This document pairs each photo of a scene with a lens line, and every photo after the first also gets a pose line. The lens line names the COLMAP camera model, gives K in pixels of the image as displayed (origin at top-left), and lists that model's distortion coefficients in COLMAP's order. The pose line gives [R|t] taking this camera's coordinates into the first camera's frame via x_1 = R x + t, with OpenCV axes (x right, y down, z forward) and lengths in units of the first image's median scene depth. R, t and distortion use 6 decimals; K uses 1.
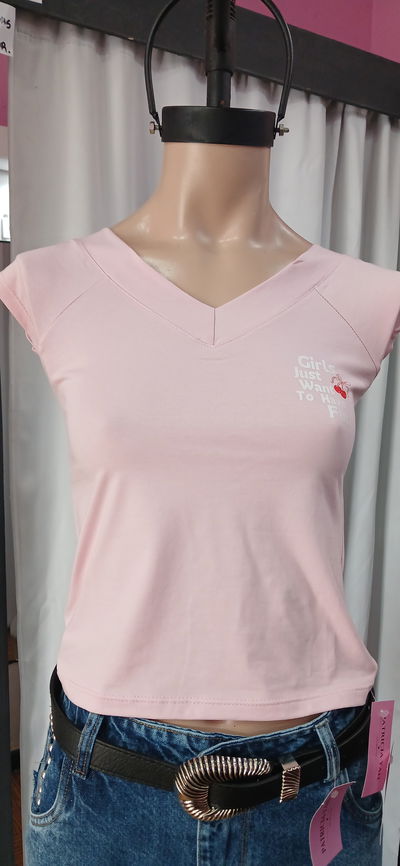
lens RADIAL K [[677.4, 0, 204.9], [0, 677.4, 437.5], [0, 0, 1]] dist [0.052050, -0.040136]
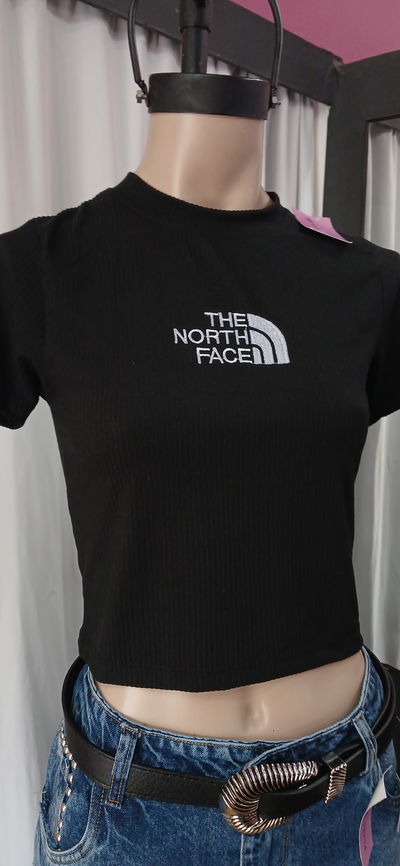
lens RADIAL K [[677.4, 0, 188.4], [0, 677.4, 431.2], [0, 0, 1]] dist [0.052050, -0.040136]
pose [[0.985665, -0.057303, 0.158684, -0.199432], [0.054527, 0.998274, 0.021793, -0.021950], [-0.159659, -0.012828, 0.987089, 0.081271]]
